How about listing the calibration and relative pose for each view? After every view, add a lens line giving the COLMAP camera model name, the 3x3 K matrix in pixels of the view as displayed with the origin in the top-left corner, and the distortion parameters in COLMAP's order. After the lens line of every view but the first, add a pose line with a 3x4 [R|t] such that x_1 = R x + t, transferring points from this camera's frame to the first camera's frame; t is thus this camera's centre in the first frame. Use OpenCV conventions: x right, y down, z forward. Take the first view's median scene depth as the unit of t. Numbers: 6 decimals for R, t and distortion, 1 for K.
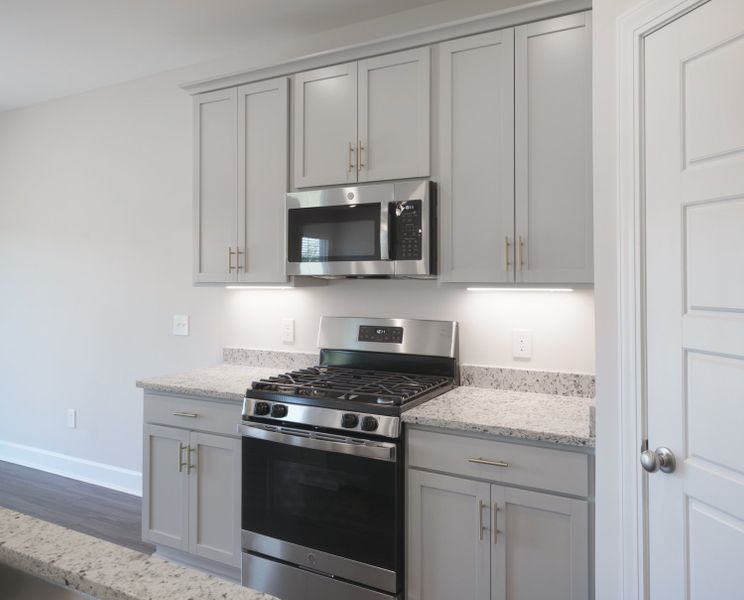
lens RADIAL K [[563.0, 0, 385.8], [0, 563.0, 268.3], [0, 0, 1]] dist [-0.000828, -0.003415]
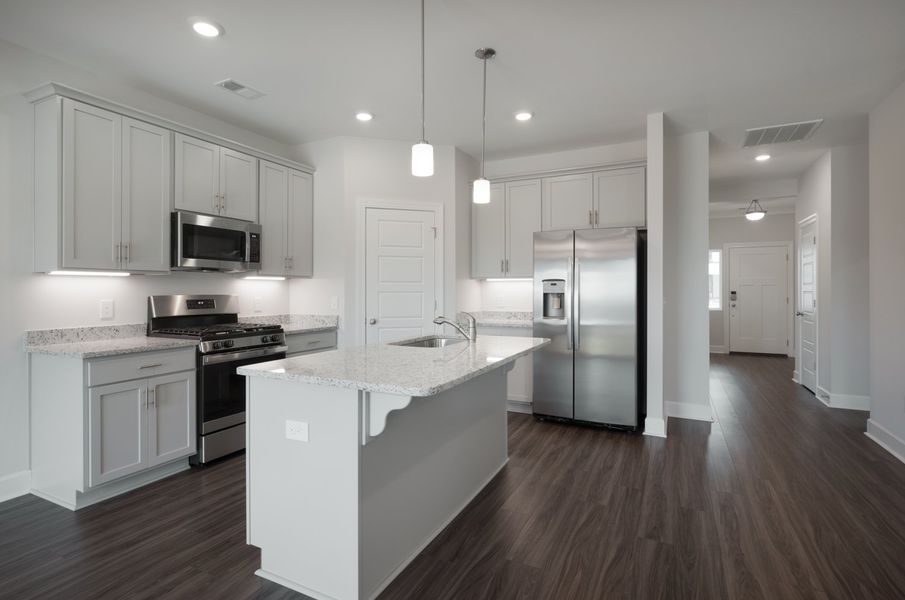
lens RADIAL K [[453.8, 0, 444.5], [0, 453.8, 289.1], [0, 0, 1]] dist [-0.000378, 0.002405]
pose [[-0.018320, 0.003030, 0.999828, -1.362409], [-0.016936, 0.999851, -0.003340, 0.063192], [-0.999689, -0.016994, -0.018266, 0.295335]]
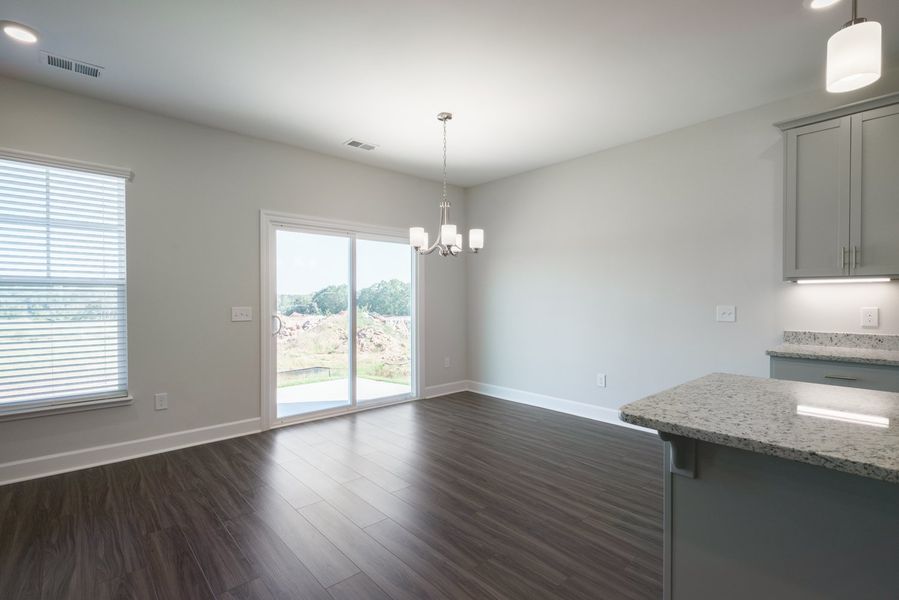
lens RADIAL K [[424.8, 0, 446.9], [0, 424.8, 302.5], [0, 0, 1]] dist [0.004465, 0.000390]
pose [[0.939294, 0.005940, -0.343063, -0.803433], [0.004022, 0.999591, 0.028320, 0.056316], [0.343091, -0.027980, 0.938885, -0.190922]]
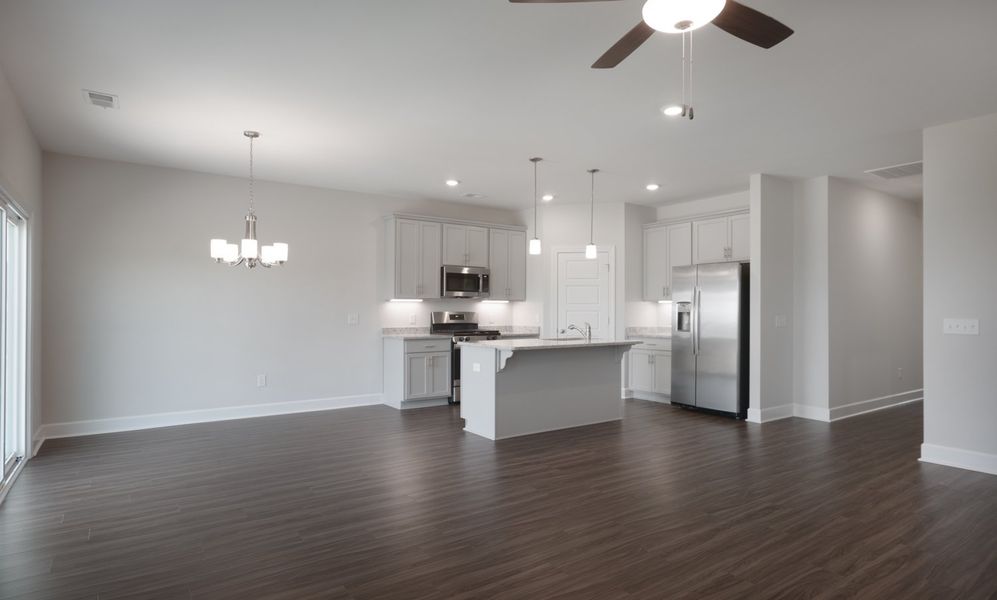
lens RADIAL K [[543.2, 0, 504.1], [0, 543.2, 307.5], [0, 0, 1]] dist [0.012729, 0.000308]
pose [[0.440487, 0.007498, 0.897728, -2.385934], [-0.020956, 0.999779, 0.001932, 0.056465], [-0.897515, -0.019664, 0.440546, -0.442725]]
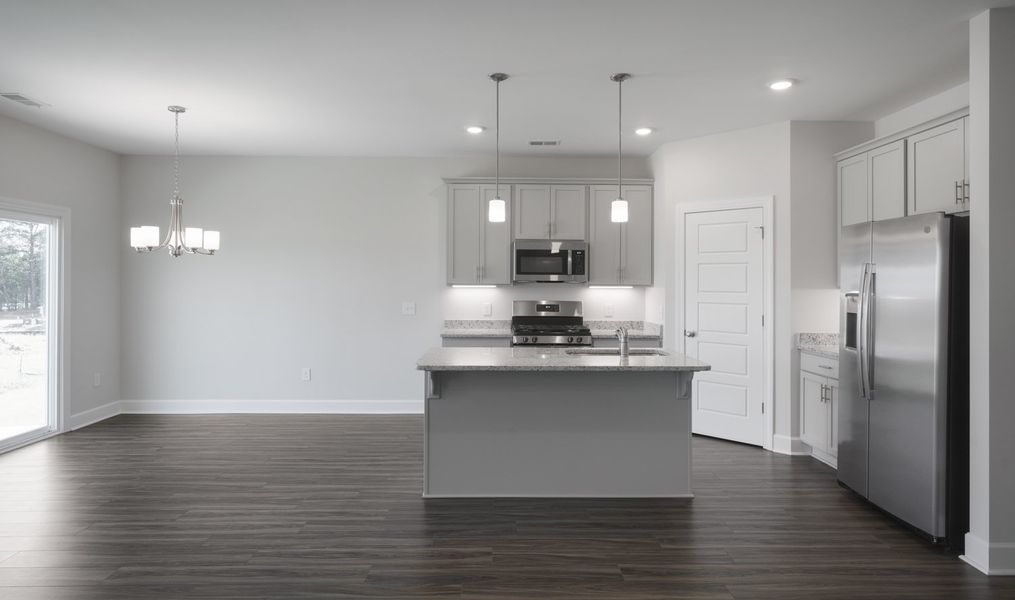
lens RADIAL K [[595.1, 0, 510.8], [0, 595.1, 275.4], [0, 0, 1]] dist [0.003478, -0.000028]
pose [[0.872392, 0.013465, 0.488622, -1.238109], [-0.017372, 0.999843, 0.003463, -0.014021], [-0.488498, -0.011509, 0.872489, -0.913141]]
